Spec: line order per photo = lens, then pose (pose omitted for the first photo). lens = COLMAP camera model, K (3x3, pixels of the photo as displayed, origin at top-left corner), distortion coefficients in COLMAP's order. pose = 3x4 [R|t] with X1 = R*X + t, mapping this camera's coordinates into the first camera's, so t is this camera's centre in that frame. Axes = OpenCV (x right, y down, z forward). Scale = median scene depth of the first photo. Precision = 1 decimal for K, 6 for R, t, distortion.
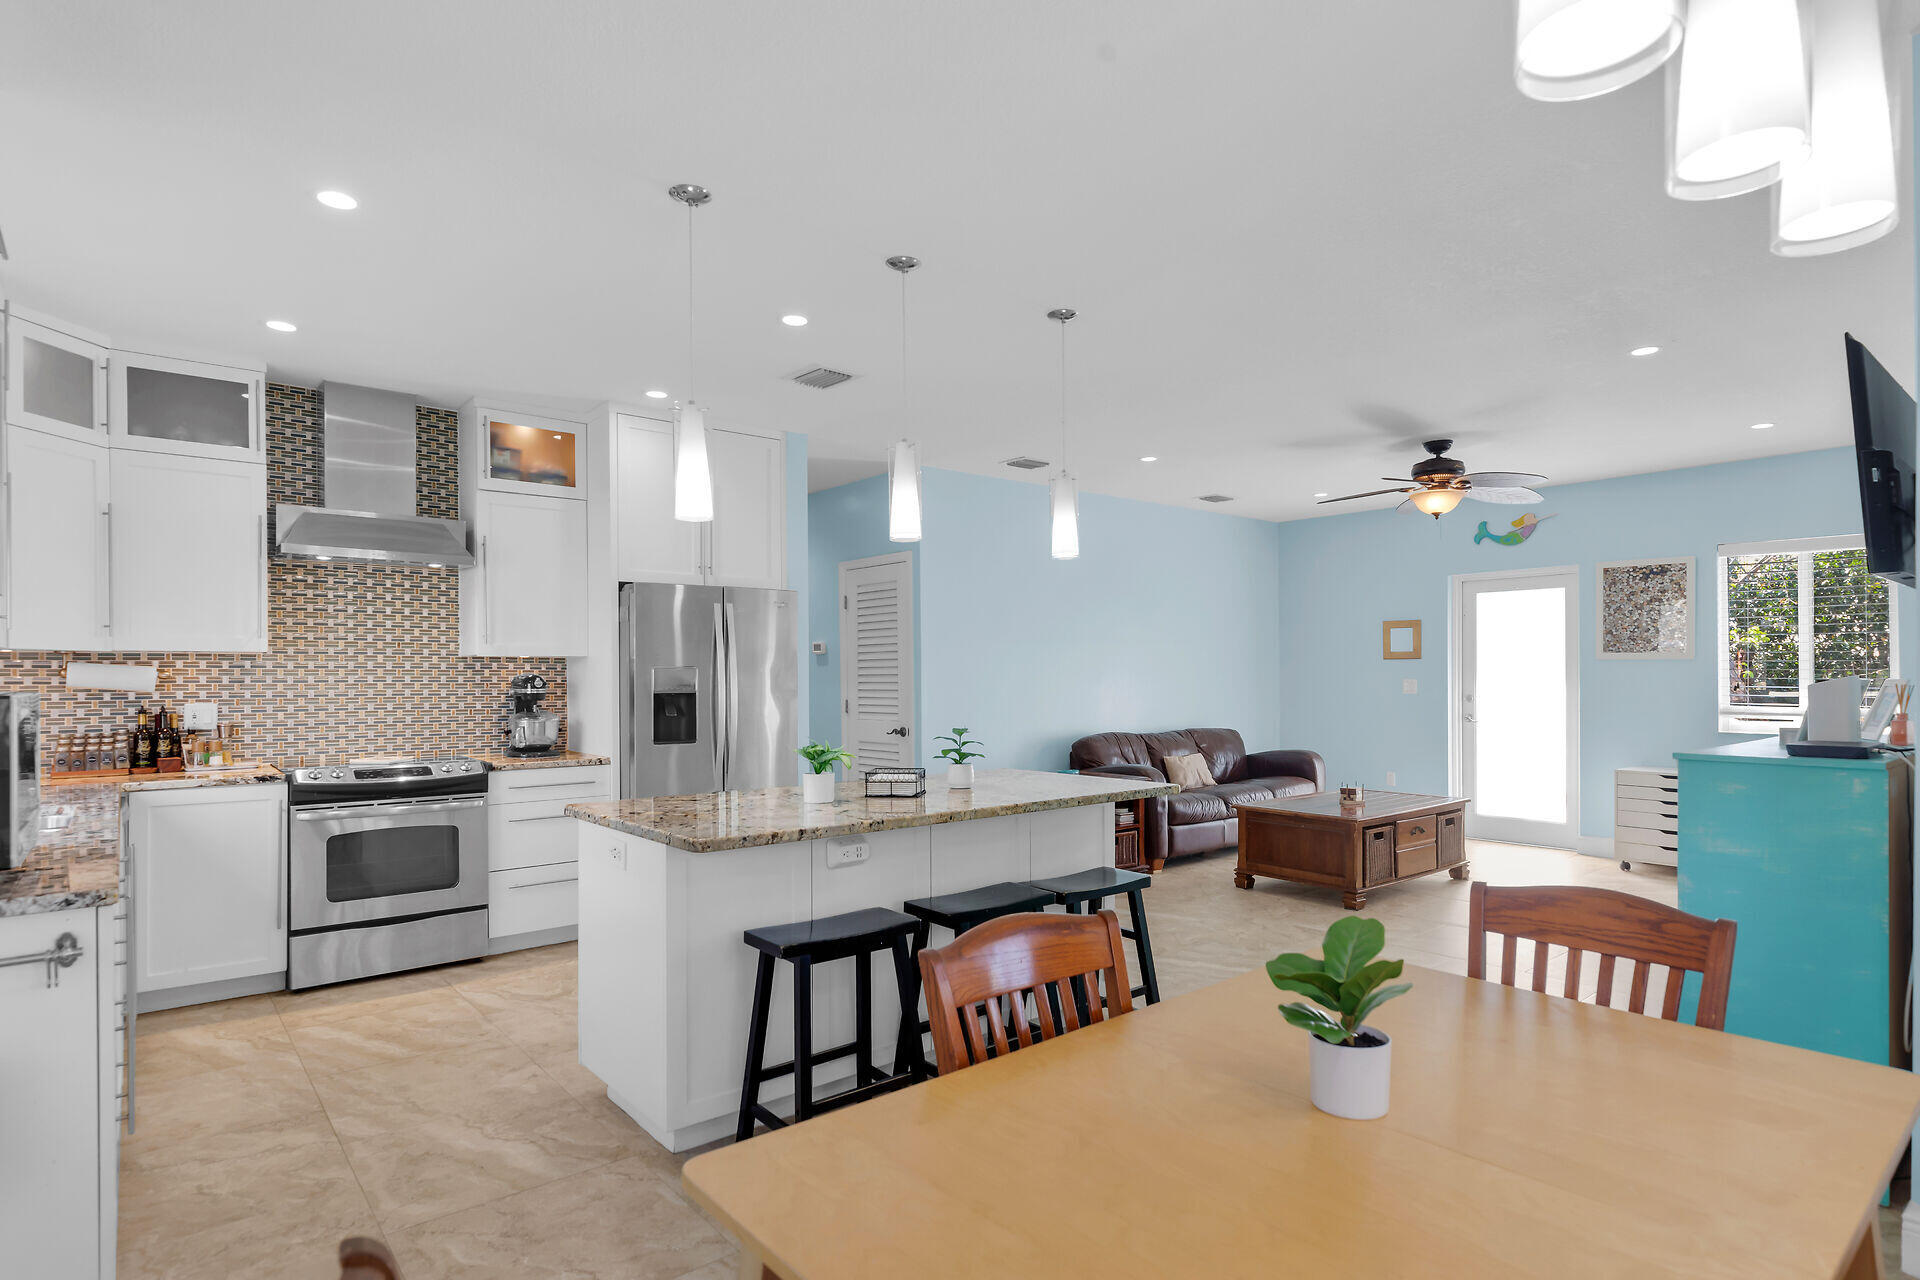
lens RADIAL K [[1008.1, 0, 967.0], [0, 1008.1, 675.5], [0, 0, 1]] dist [0.002447, 0.001050]
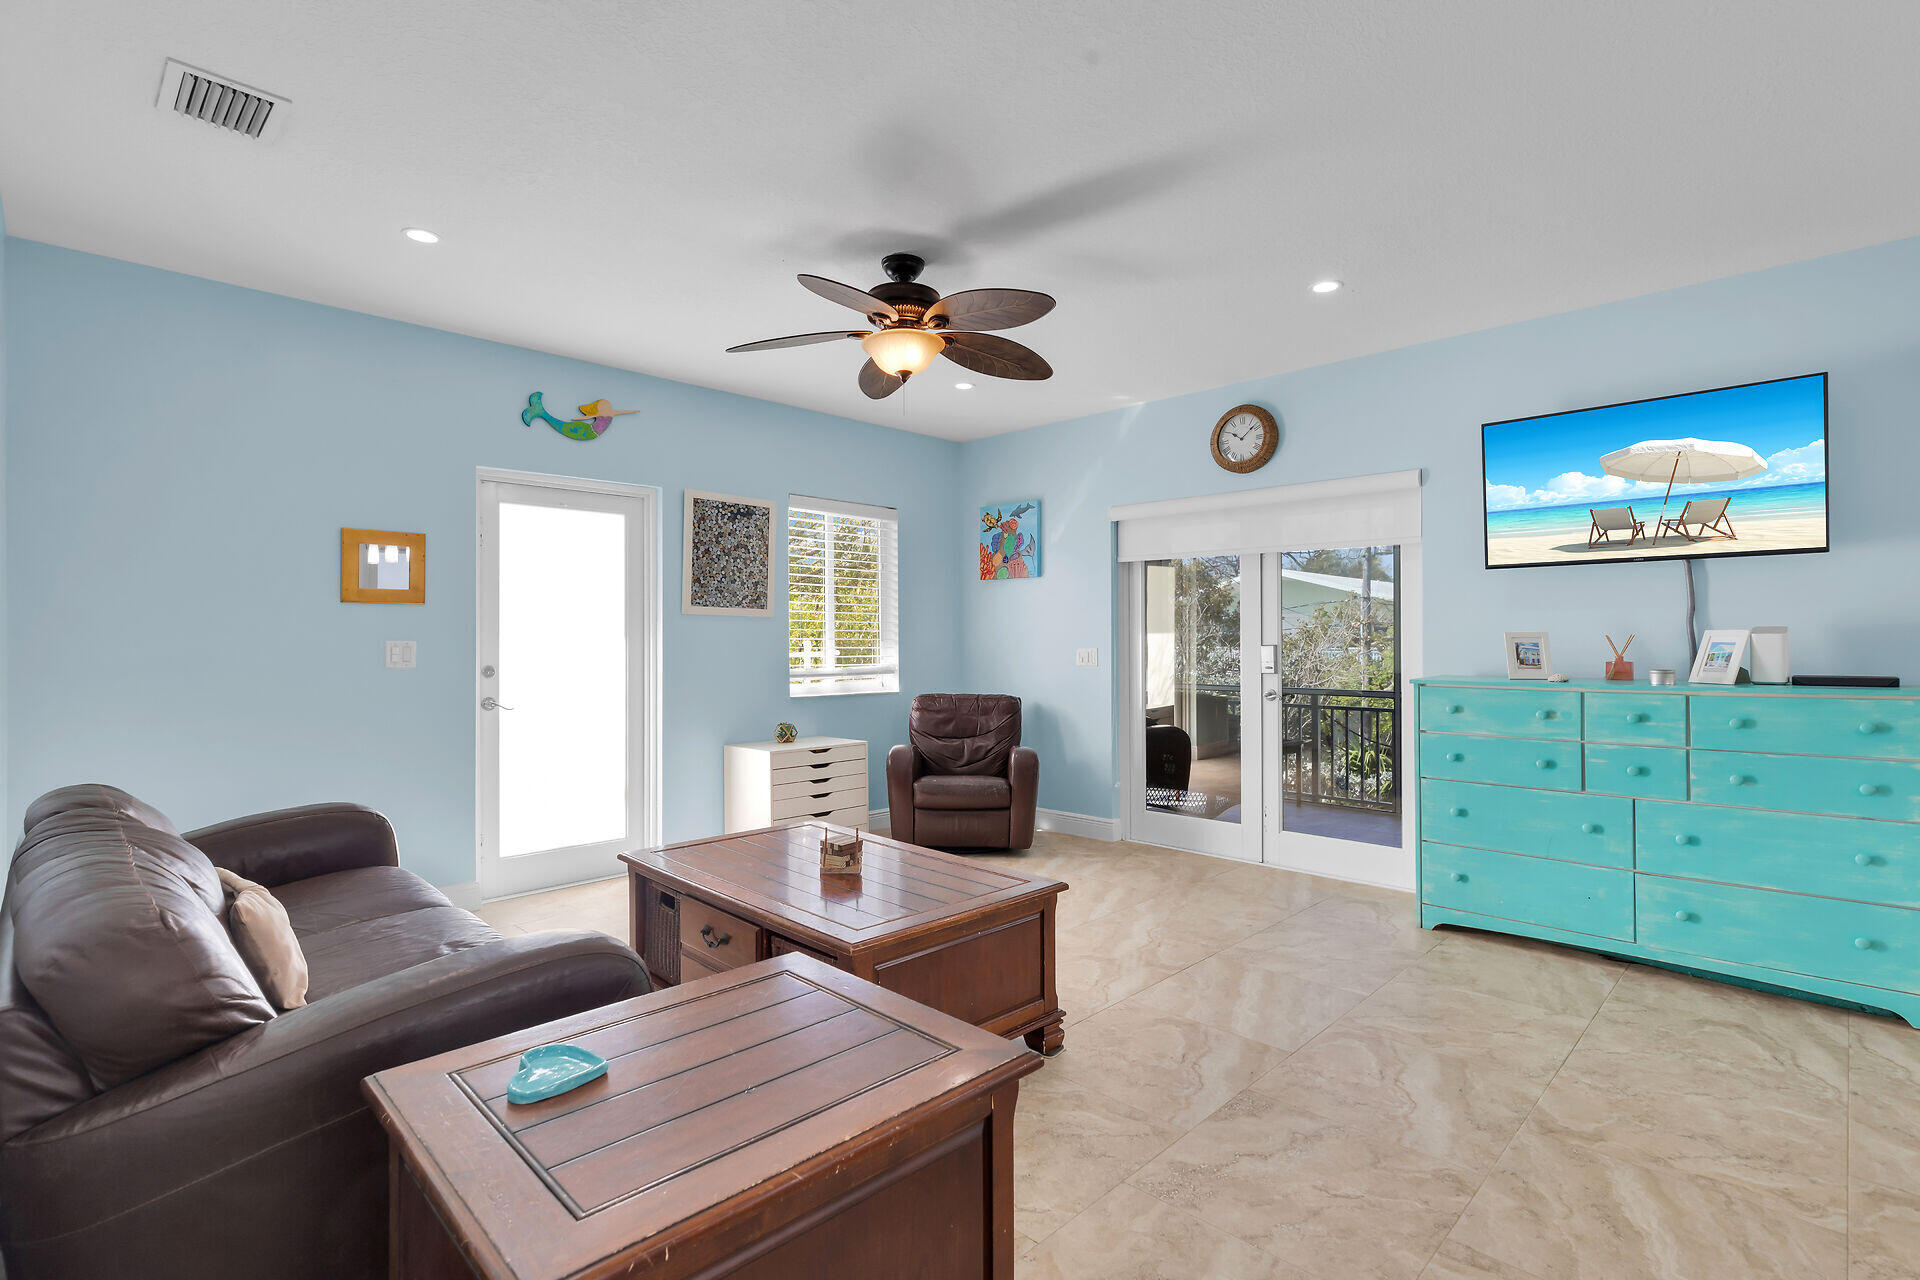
lens RADIAL K [[902.8, 0, 959.8], [0, 902.8, 640.8], [0, 0, 1]] dist [-0.005756, 0.003029]
pose [[-0.088341, 0.003535, 0.996084, -0.085193], [0.003359, 0.999989, -0.003251, 0.007532], [-0.996085, 0.003059, -0.088352, 0.880783]]
